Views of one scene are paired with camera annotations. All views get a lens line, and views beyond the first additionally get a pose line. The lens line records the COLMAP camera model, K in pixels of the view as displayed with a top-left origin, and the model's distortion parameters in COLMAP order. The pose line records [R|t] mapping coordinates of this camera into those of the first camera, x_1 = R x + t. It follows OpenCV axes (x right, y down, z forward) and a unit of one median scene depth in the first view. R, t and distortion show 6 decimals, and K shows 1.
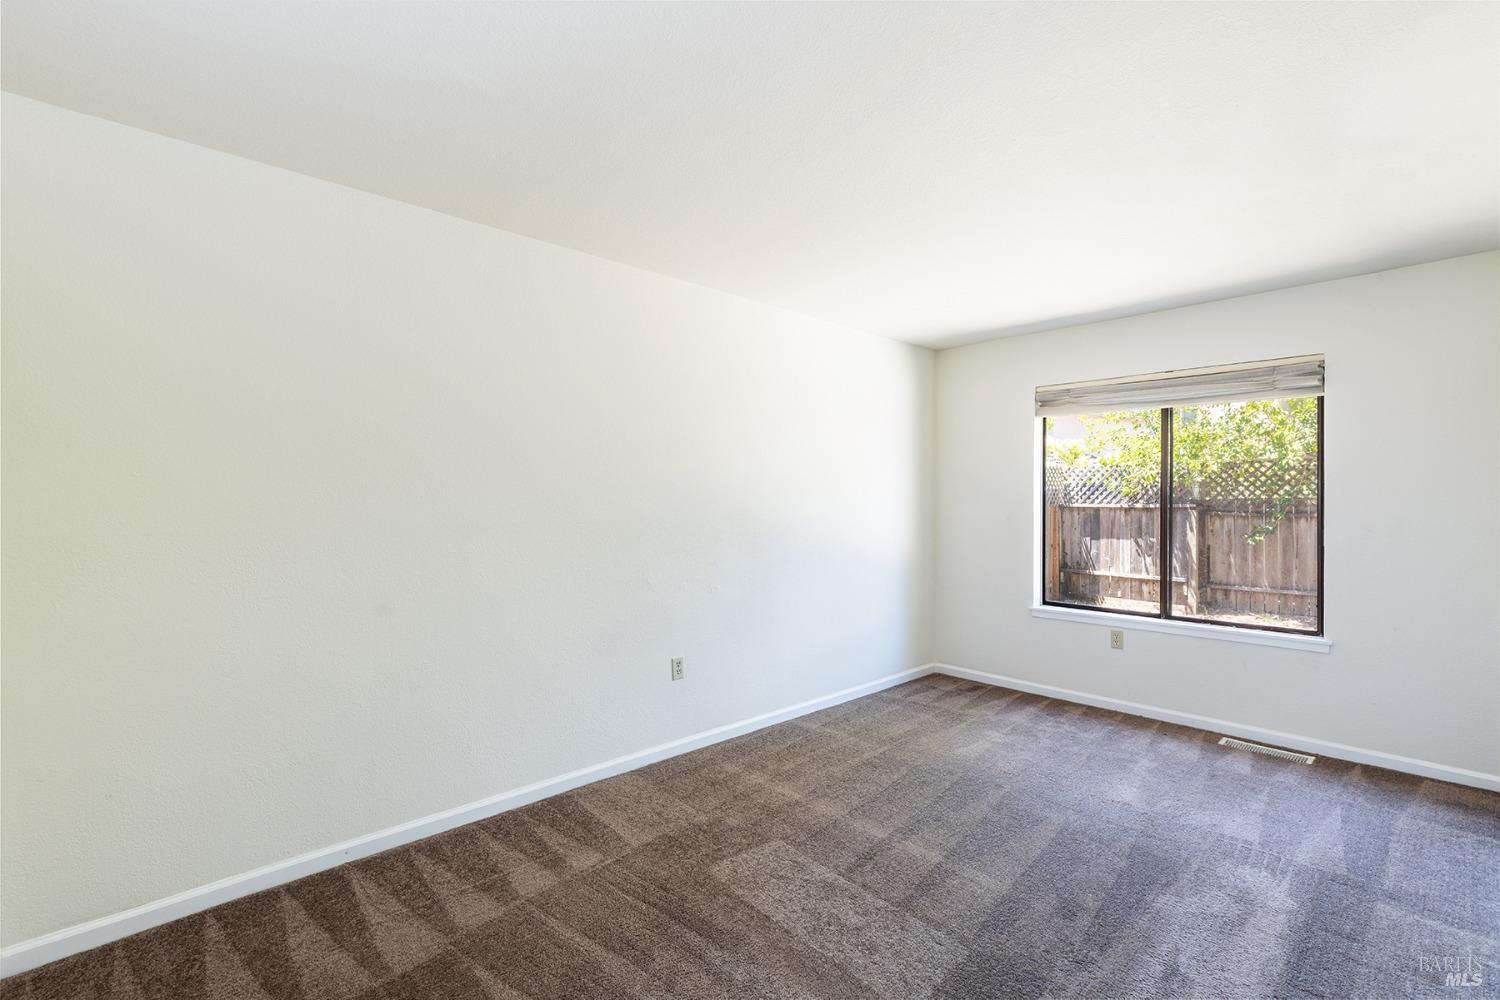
lens RADIAL K [[685.2, 0, 758.4], [0, 685.2, 508.1], [0, 0, 1]] dist [0.008852, -0.000903]
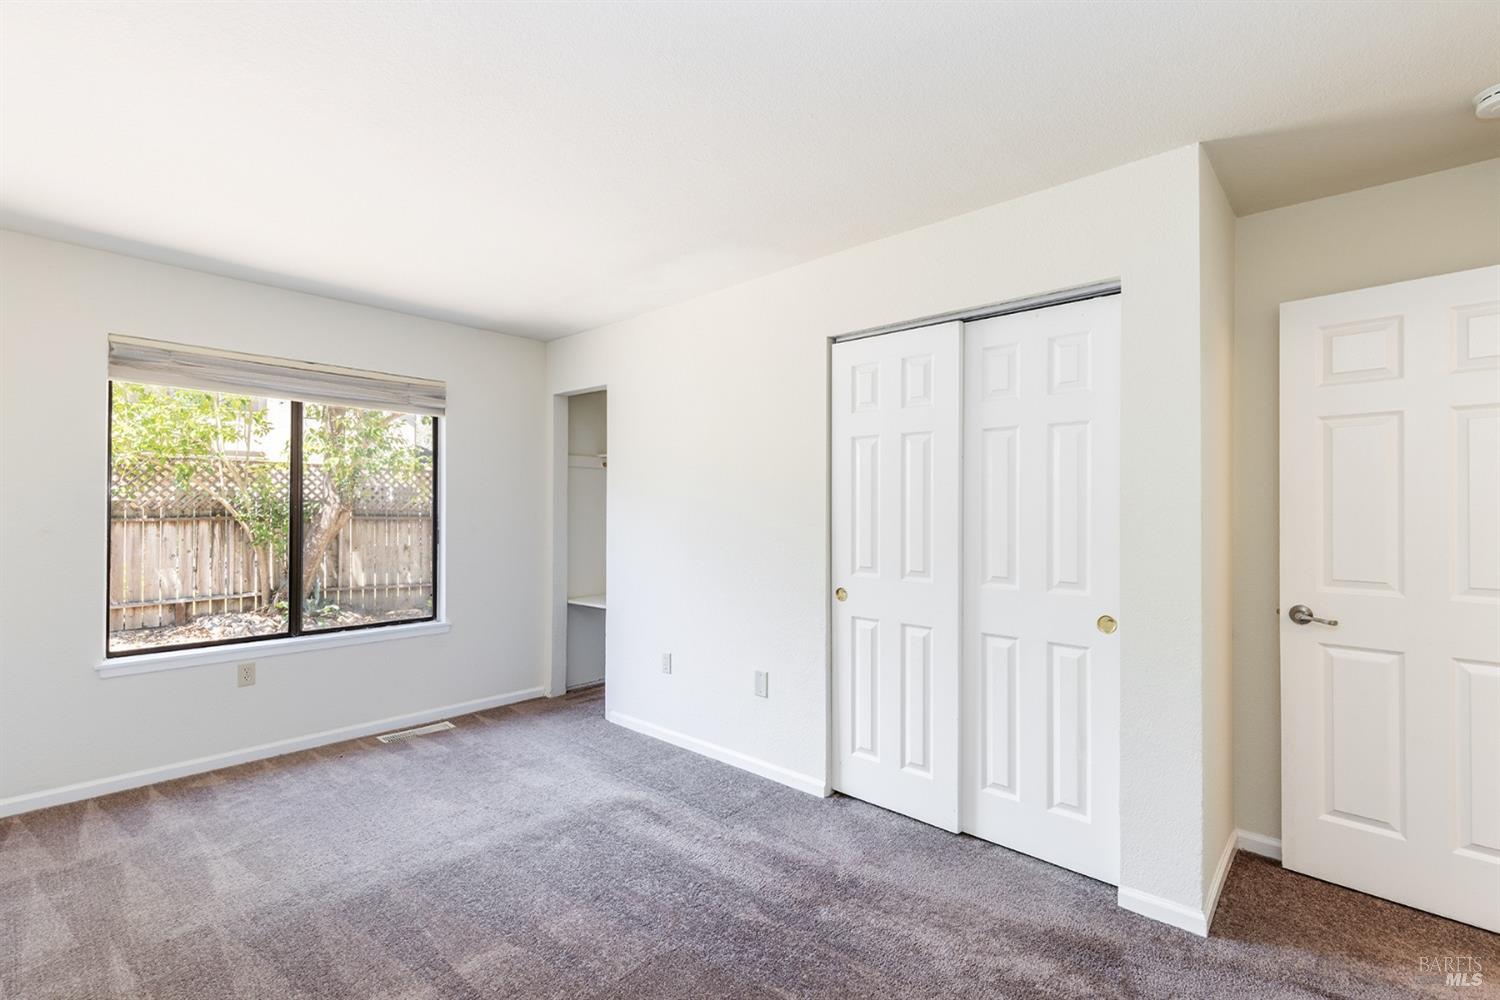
lens RADIAL K [[685.2, 0, 757.3], [0, 685.2, 504.1], [0, 0, 1]] dist [0.008852, -0.000903]
pose [[-0.077314, 0.003872, 0.996999, -0.365930], [0.006475, 0.999973, -0.003382, -0.004385], [-0.996986, 0.006195, -0.077337, 0.491753]]
